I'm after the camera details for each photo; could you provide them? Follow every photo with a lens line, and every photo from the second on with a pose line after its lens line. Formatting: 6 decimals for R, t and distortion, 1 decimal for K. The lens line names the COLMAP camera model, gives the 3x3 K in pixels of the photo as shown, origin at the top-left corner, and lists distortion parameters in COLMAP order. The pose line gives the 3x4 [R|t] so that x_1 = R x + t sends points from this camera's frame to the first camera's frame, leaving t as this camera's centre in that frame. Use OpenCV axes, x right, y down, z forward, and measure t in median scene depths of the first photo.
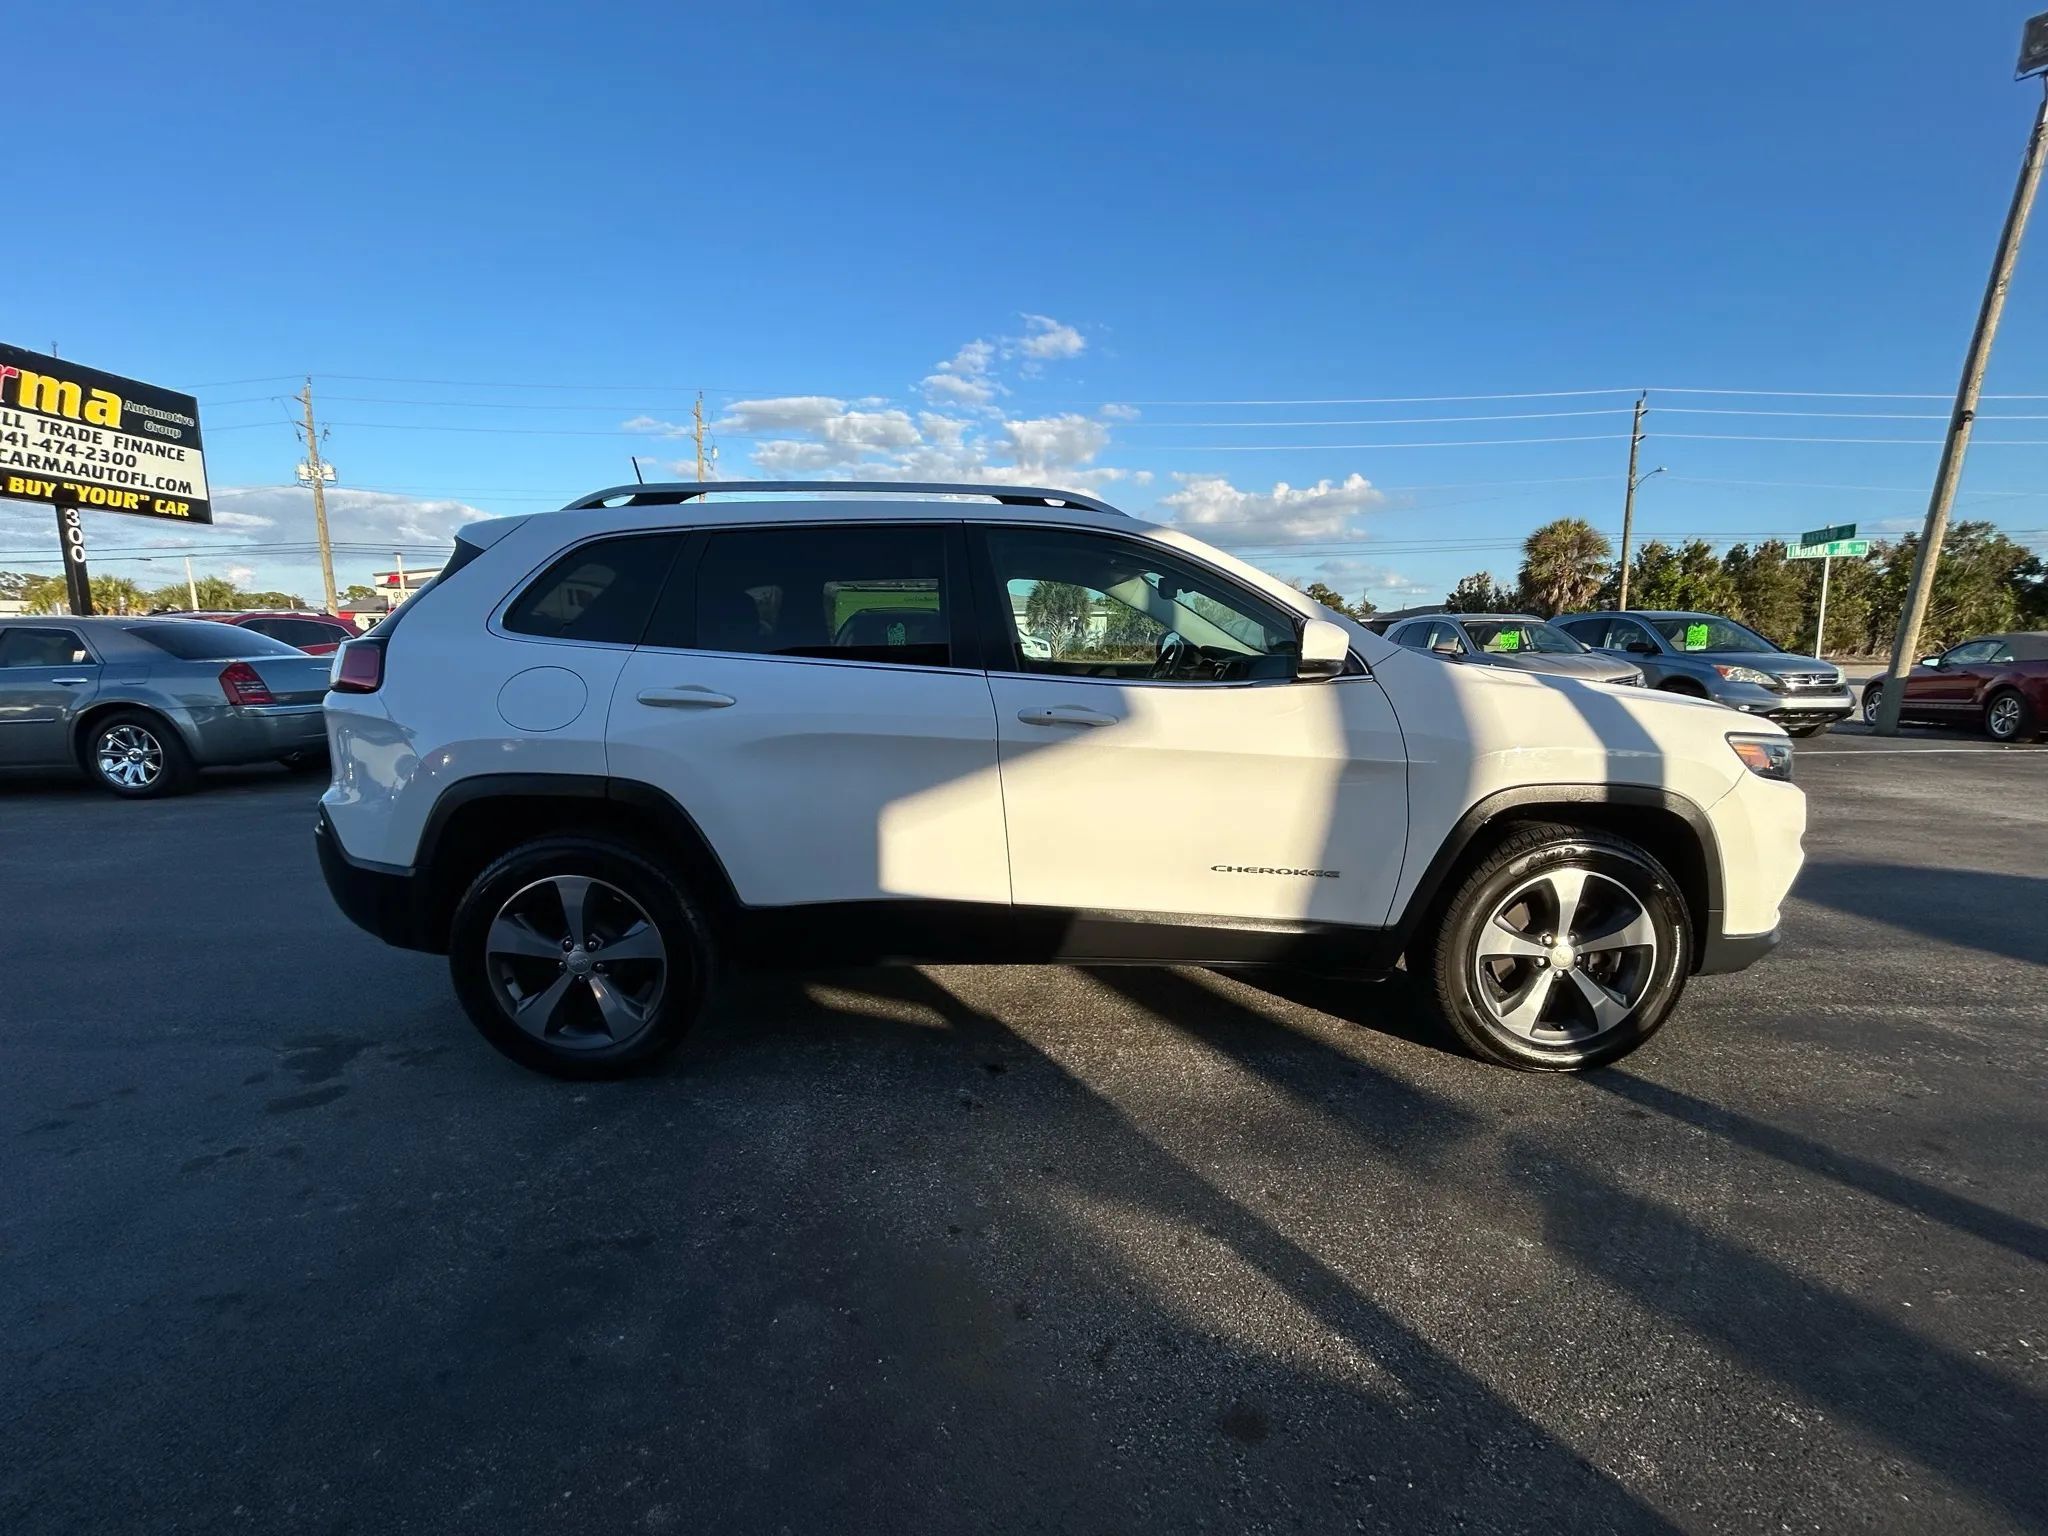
lens RADIAL K [[828.8, 0, 1015.2], [0, 828.8, 776.9], [0, 0, 1]] dist [0.012637, -0.005236]
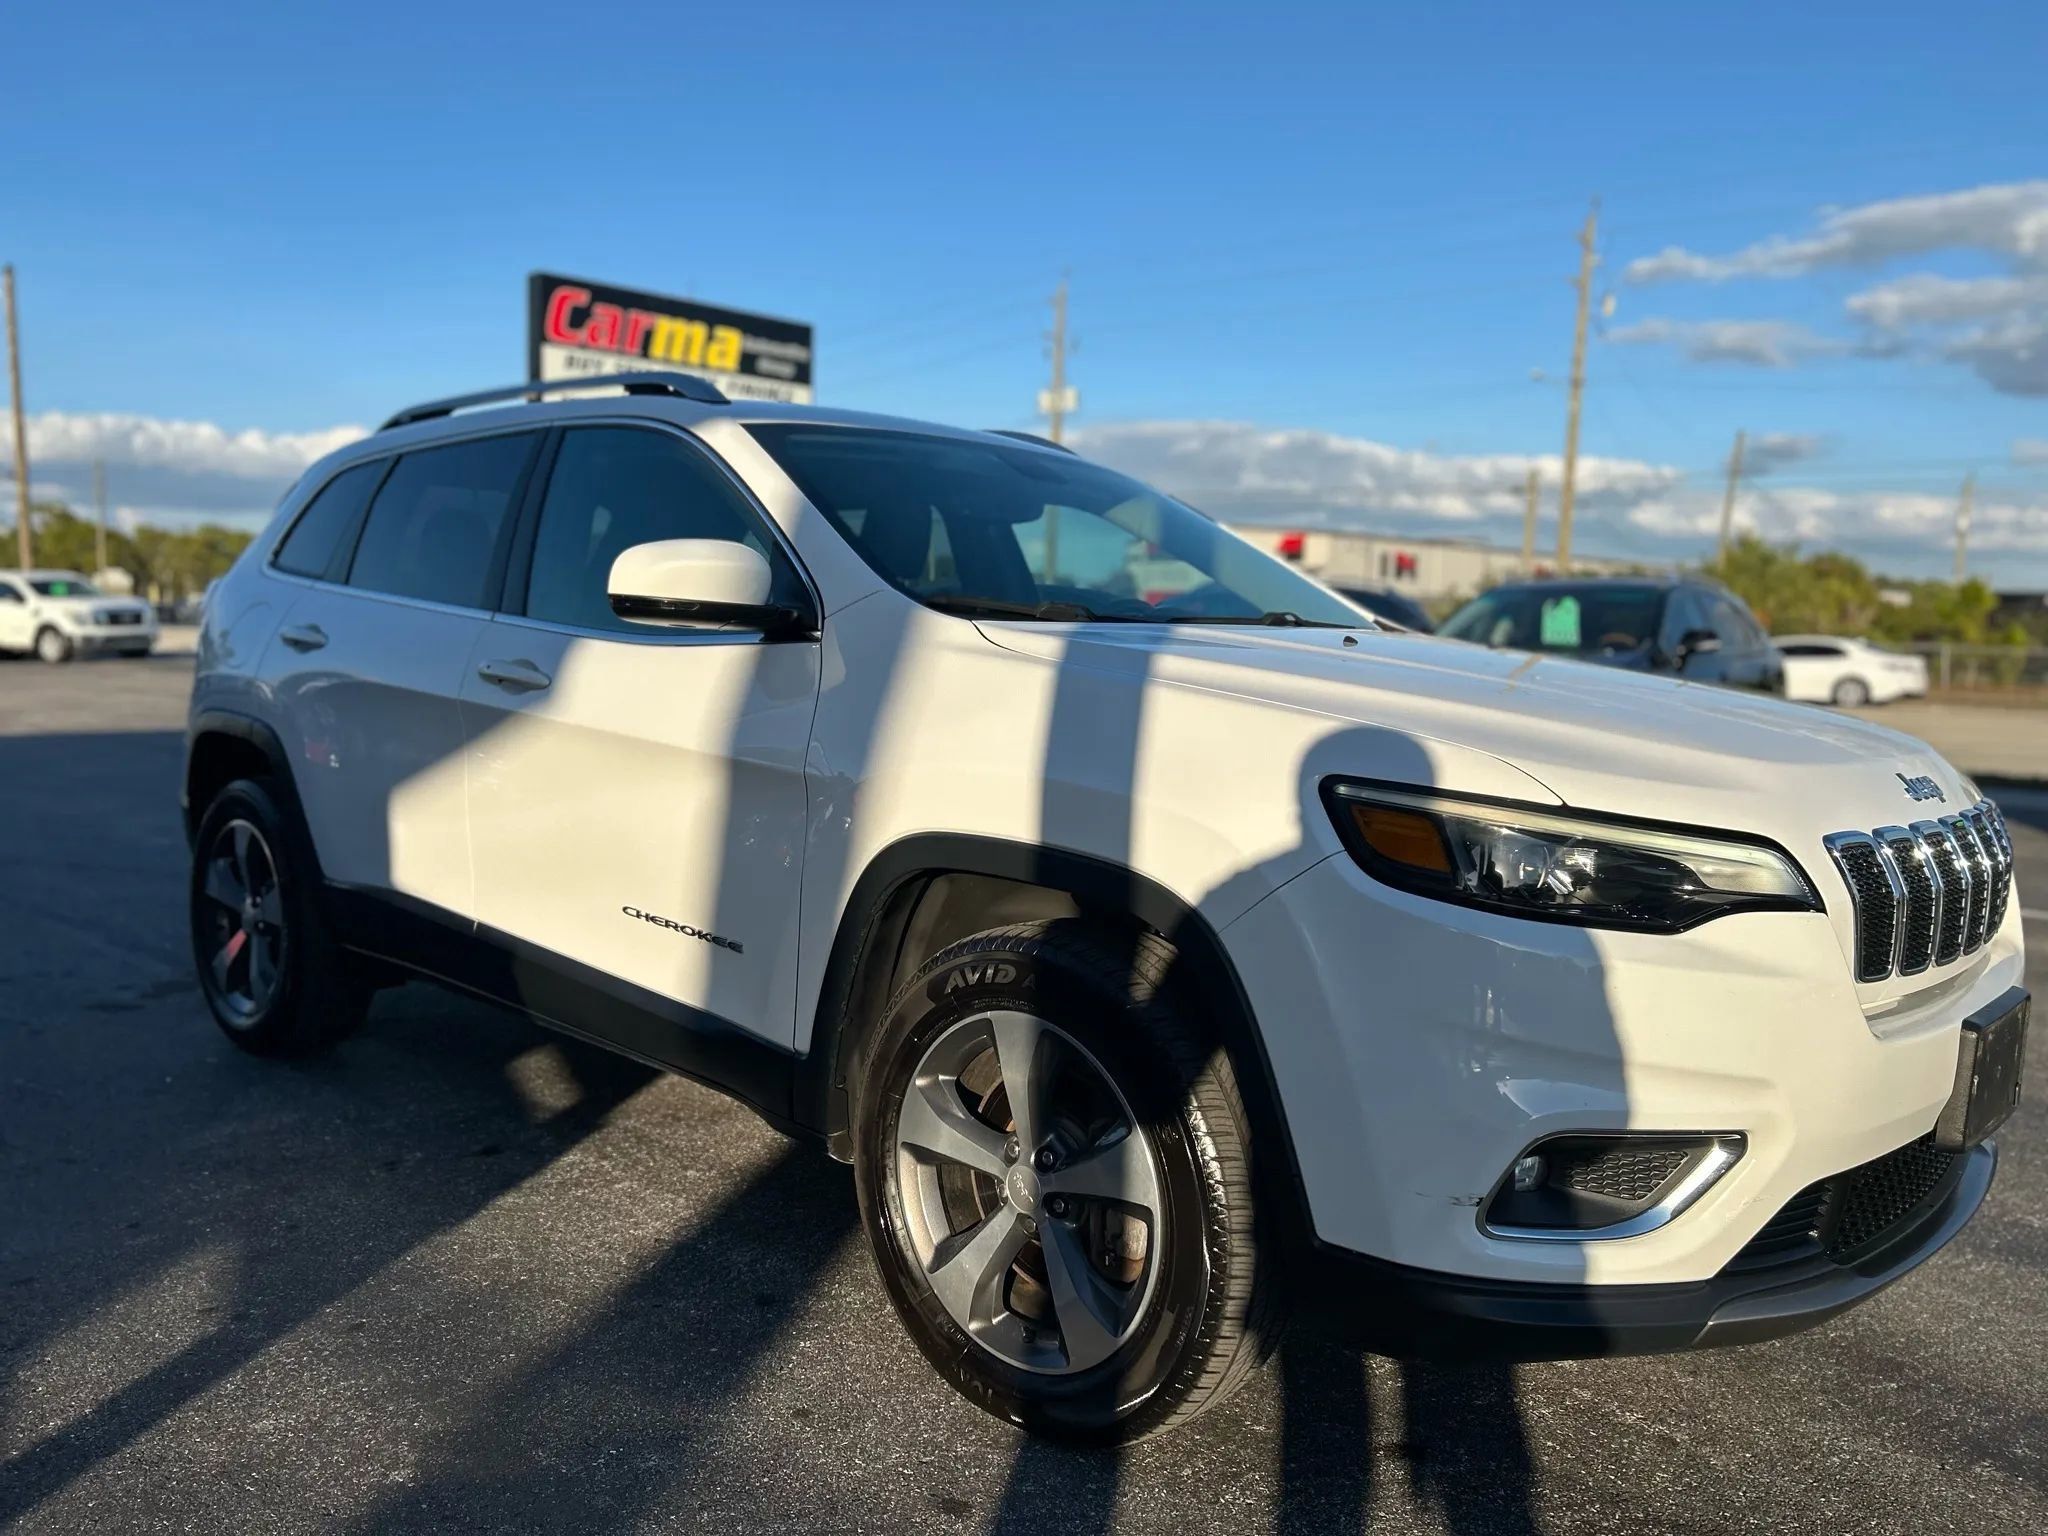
lens RADIAL K [[1557.8, 0, 1020.0], [0, 1557.8, 783.9], [0, 0, 1]] dist [0.062339, -0.058015]
pose [[0.728221, 0.087614, -0.679719, 0.288399], [-0.138972, 0.990068, -0.021271, -0.001731], [0.671104, 0.109952, 0.733164, 0.060282]]
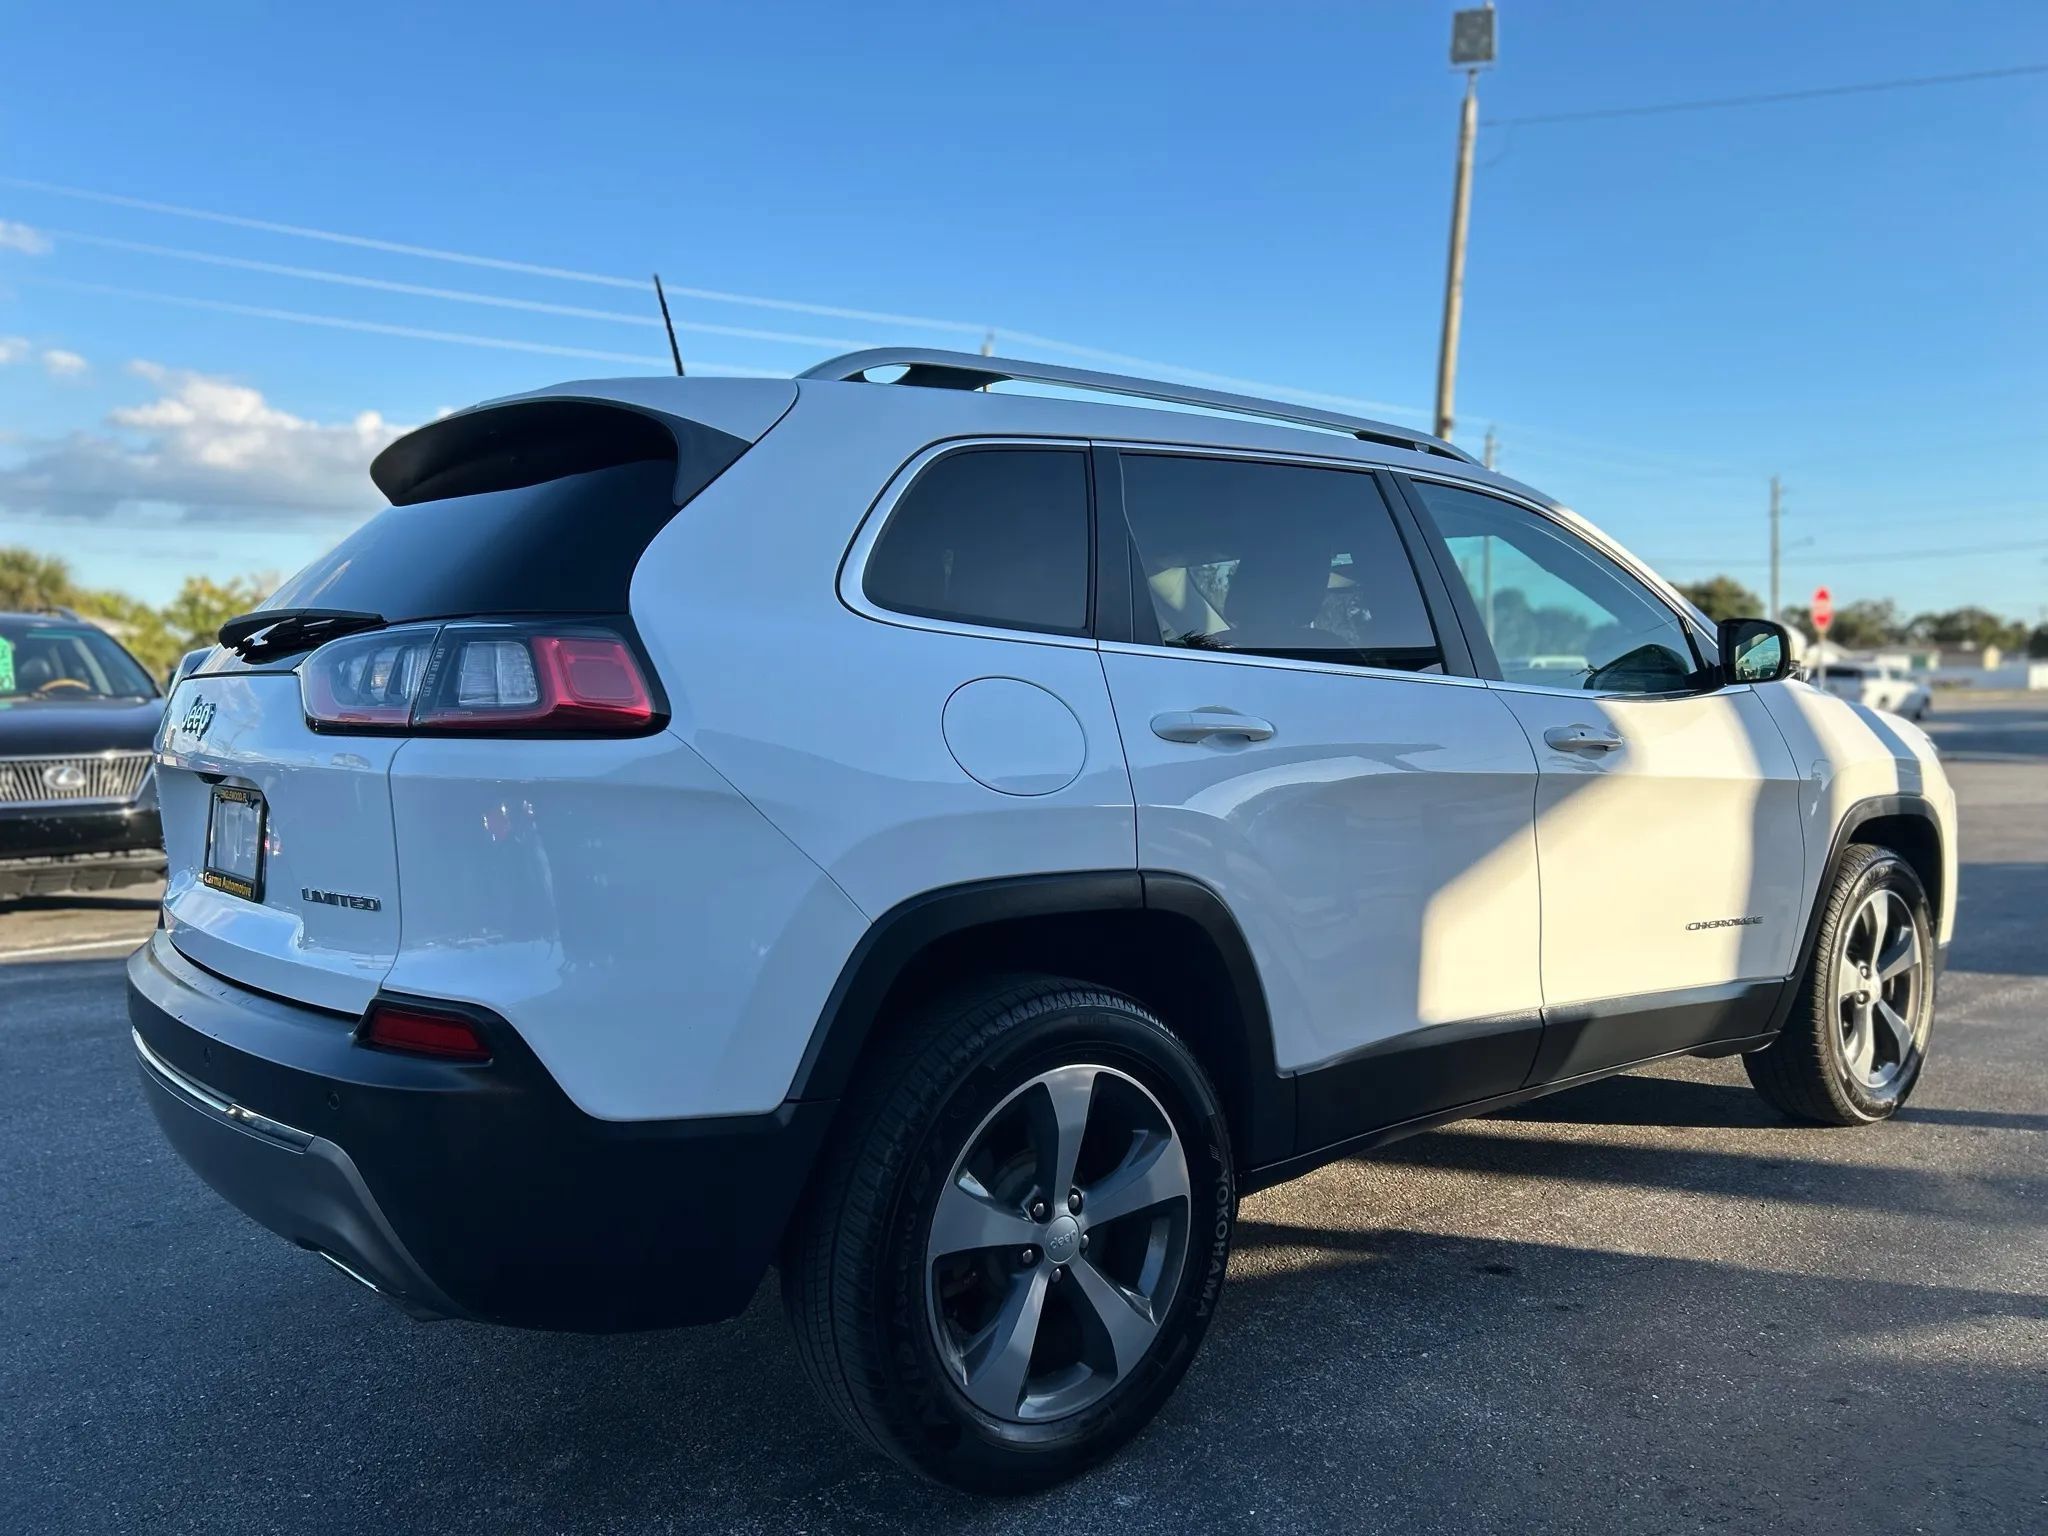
lens RADIAL K [[1559.7, 0, 1016.6], [0, 1559.7, 769.3], [0, 0, 1]] dist [0.062014, -0.064621]
pose [[0.767597, -0.037829, 0.639816, -0.262406], [0.106824, 0.991845, -0.069515, -0.000471], [-0.631968, 0.121707, 0.765378, 0.052574]]
